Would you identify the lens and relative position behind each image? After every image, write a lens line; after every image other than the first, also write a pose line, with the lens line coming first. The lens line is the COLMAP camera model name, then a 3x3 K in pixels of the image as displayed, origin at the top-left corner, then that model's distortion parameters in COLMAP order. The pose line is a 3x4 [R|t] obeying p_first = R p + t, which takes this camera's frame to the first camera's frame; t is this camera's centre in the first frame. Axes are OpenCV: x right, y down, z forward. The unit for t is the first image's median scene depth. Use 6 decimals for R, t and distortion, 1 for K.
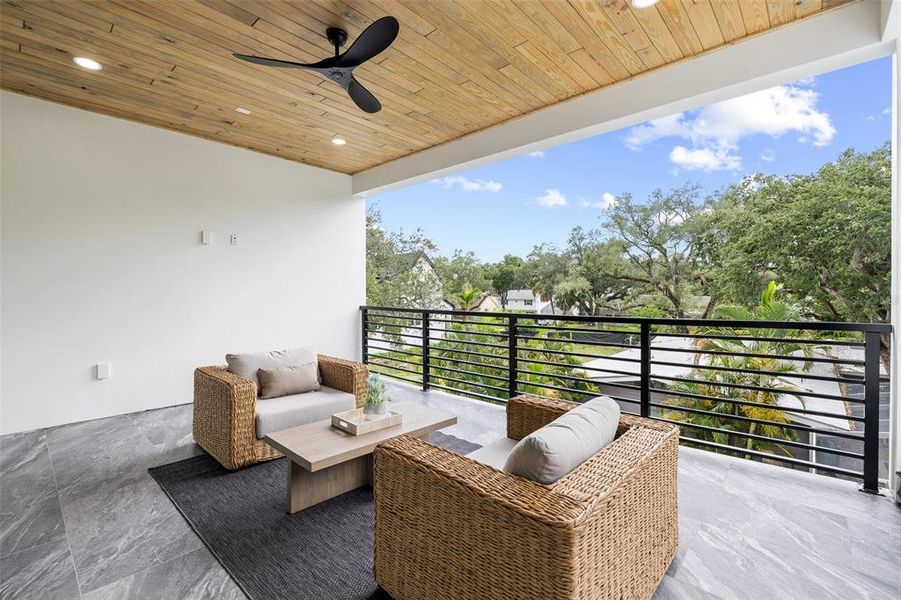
lens RADIAL K [[404.5, 0, 451.3], [0, 404.5, 294.3], [0, 0, 1]] dist [-0.002944, 0.000510]
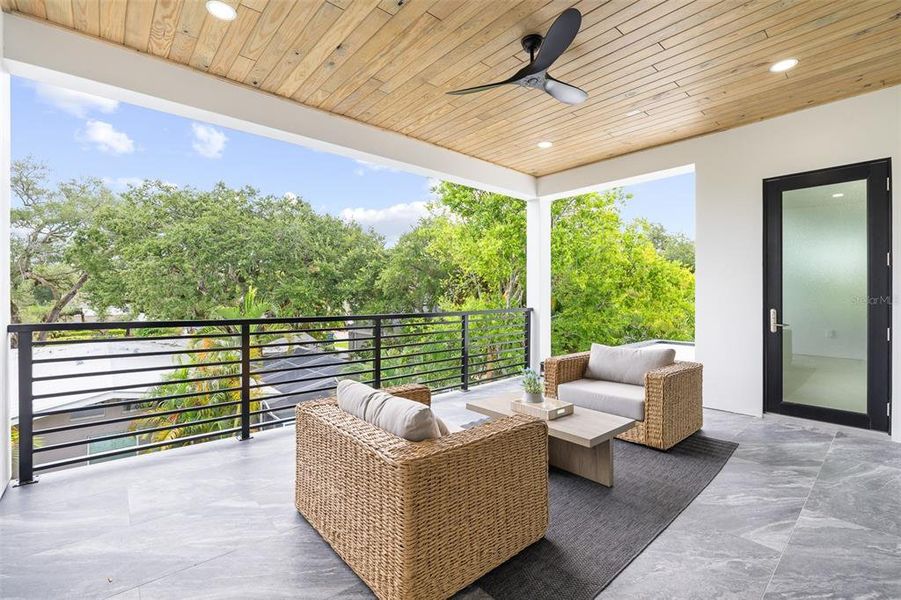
lens RADIAL K [[398.3, 0, 433.7], [0, 398.3, 301.1], [0, 0, 1]] dist [-0.018855, 0.000039]
pose [[0.126635, -0.012636, 0.991869, -0.871832], [0.000928, 0.999920, 0.012620, 0.000058], [-0.991949, -0.000677, 0.126636, 0.752554]]
